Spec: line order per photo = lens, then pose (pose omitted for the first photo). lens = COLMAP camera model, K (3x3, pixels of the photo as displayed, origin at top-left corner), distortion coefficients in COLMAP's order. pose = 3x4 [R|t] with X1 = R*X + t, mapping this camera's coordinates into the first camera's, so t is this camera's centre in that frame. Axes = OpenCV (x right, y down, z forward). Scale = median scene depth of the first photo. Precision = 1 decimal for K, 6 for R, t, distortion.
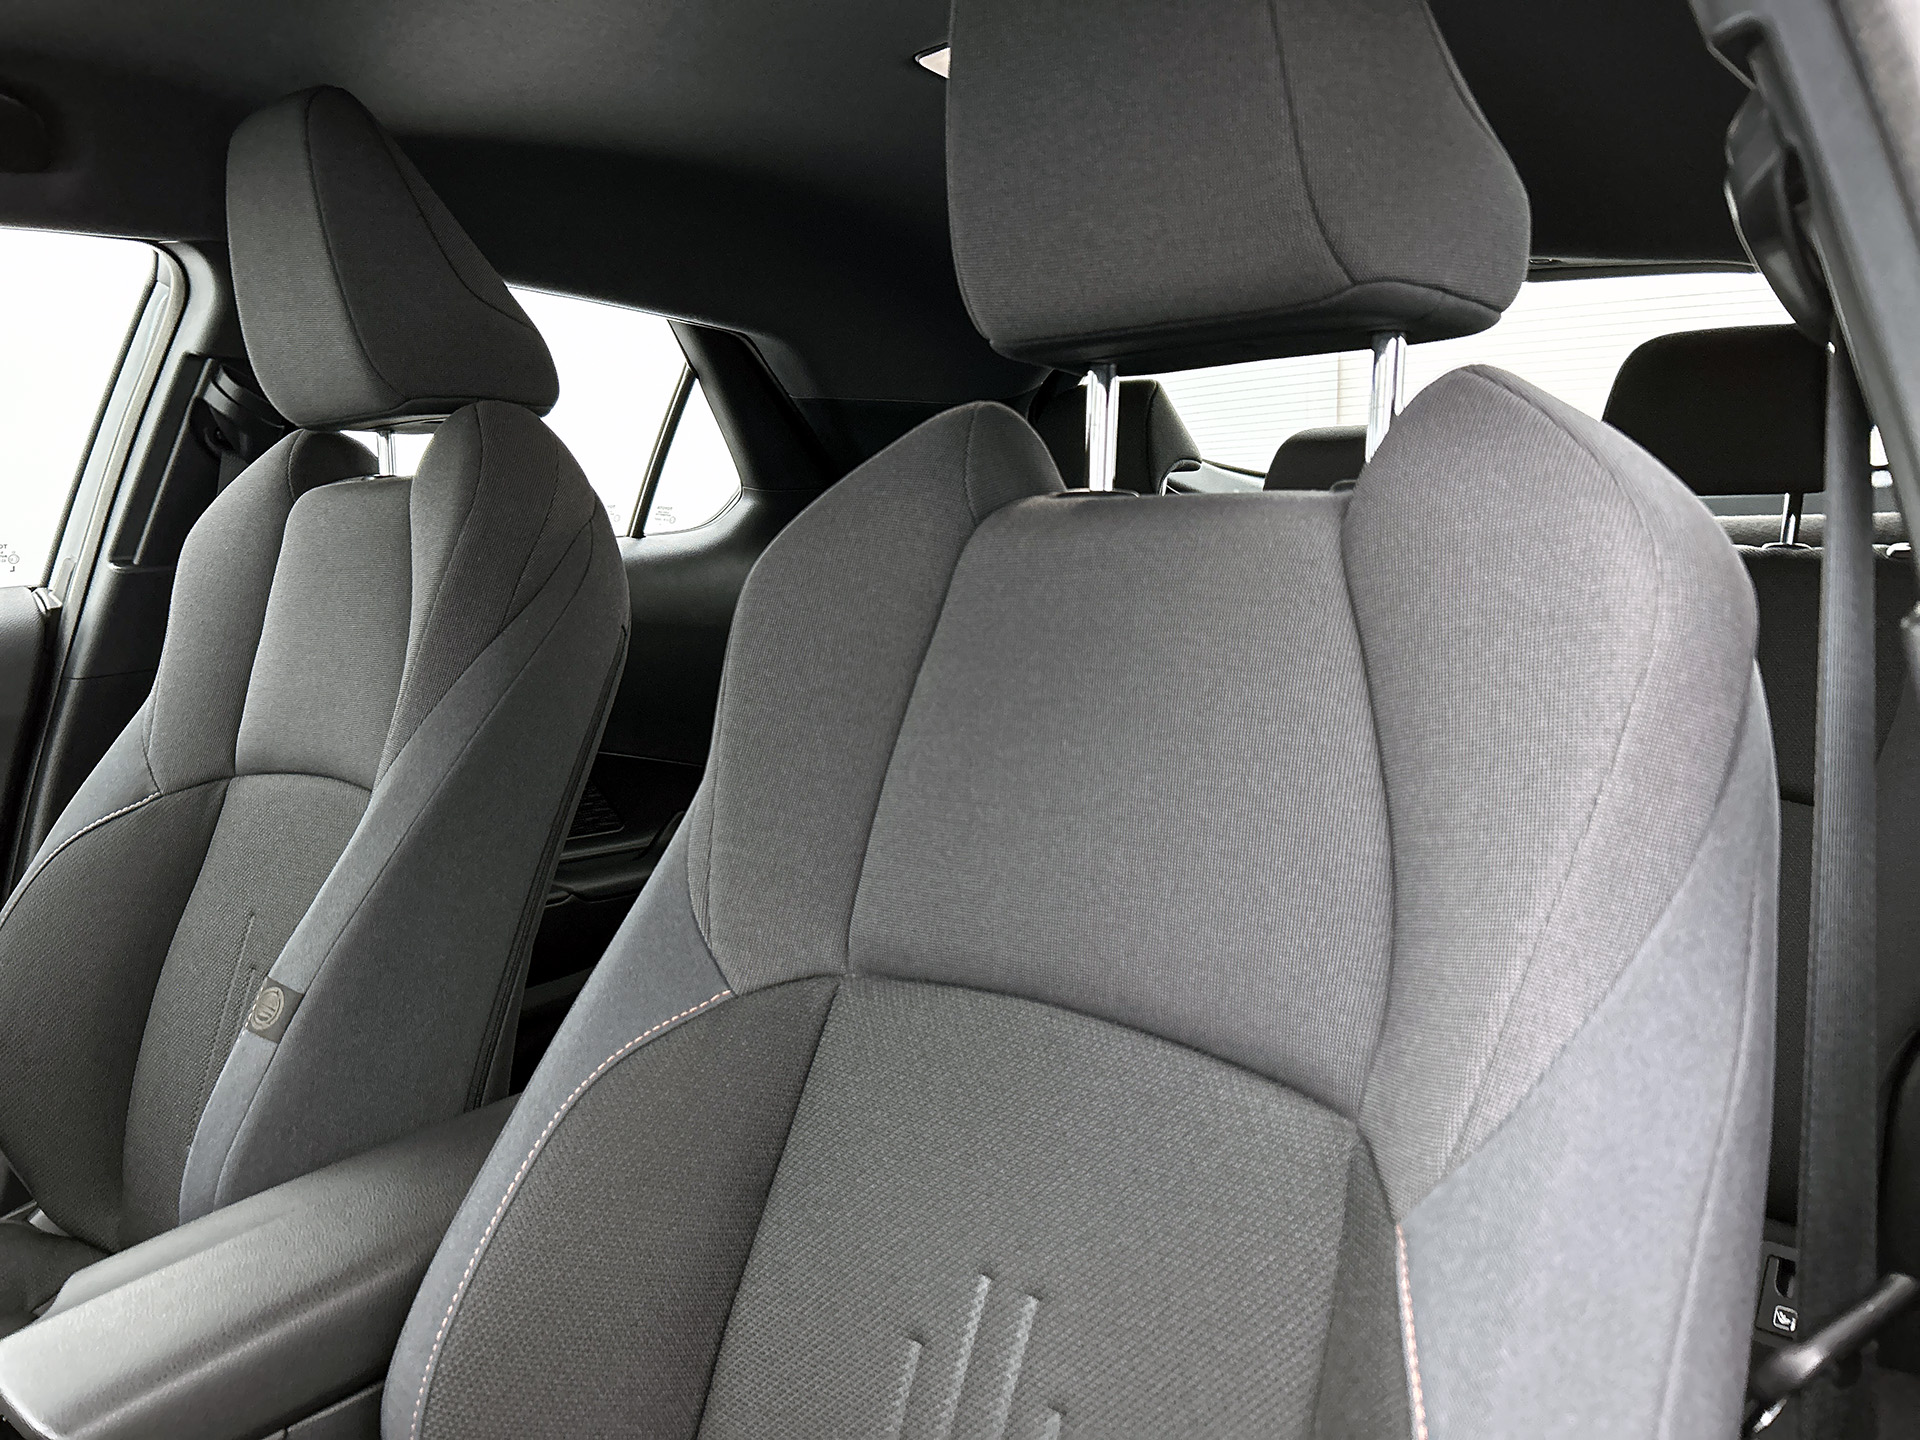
lens RADIAL K [[1499.4, 0, 1031.3], [0, 1499.4, 722.0], [0, 0, 1]] dist [0.067324, -0.077134]
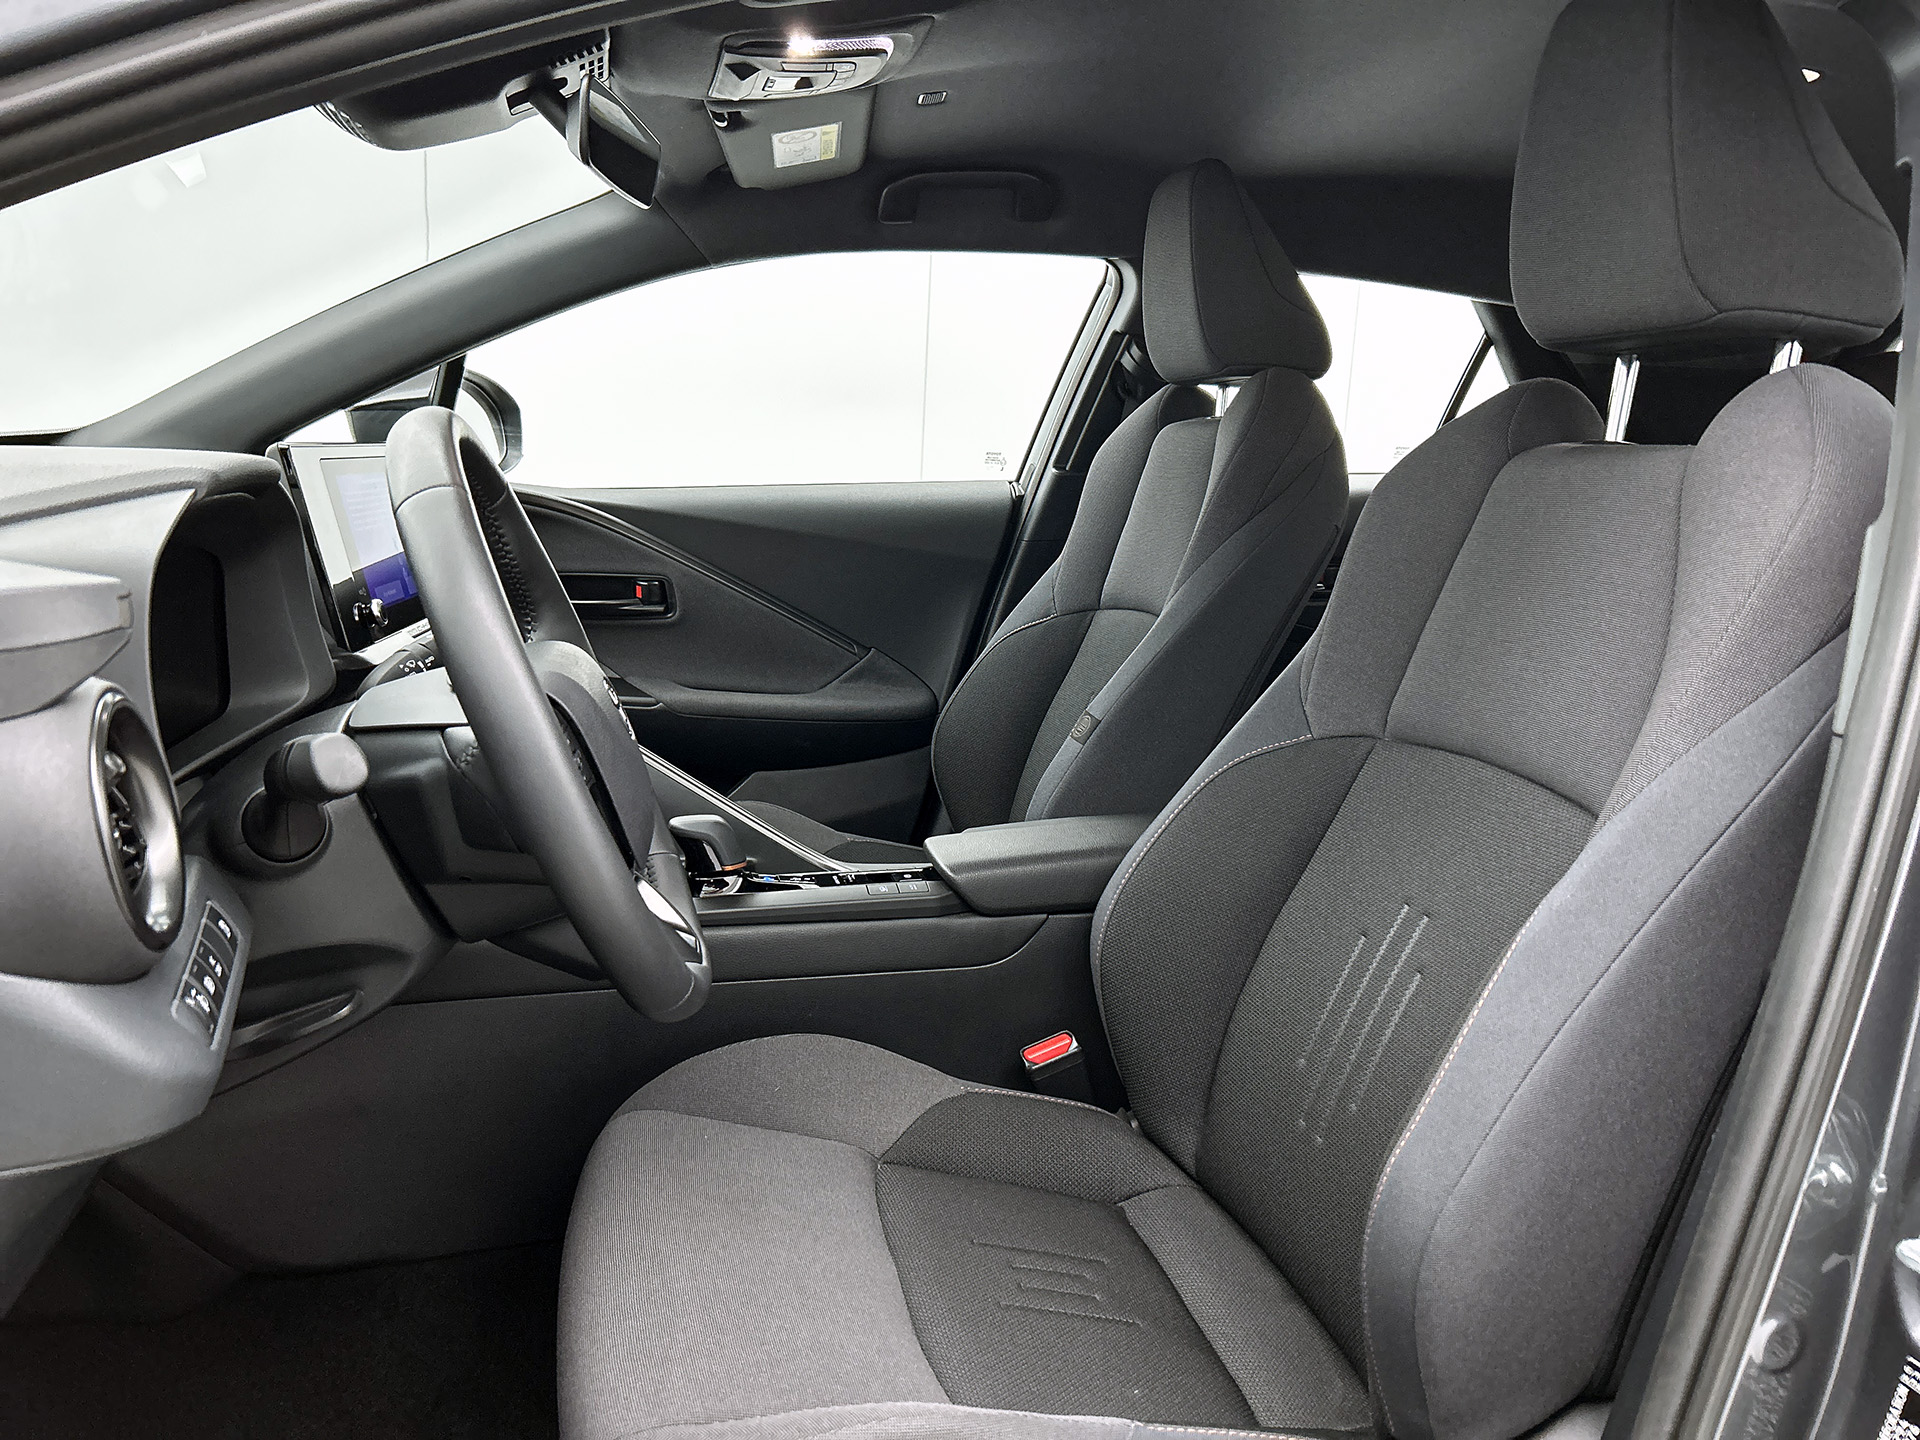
lens RADIAL K [[1499.4, 0, 958.3], [0, 1499.4, 723.8], [0, 0, 1]] dist [0.067324, -0.077134]
pose [[0.808829, 0.157456, -0.566572, 0.258498], [-0.139285, 0.987366, 0.075557, 0.058860], [0.571310, 0.017802, 0.820541, -0.353127]]
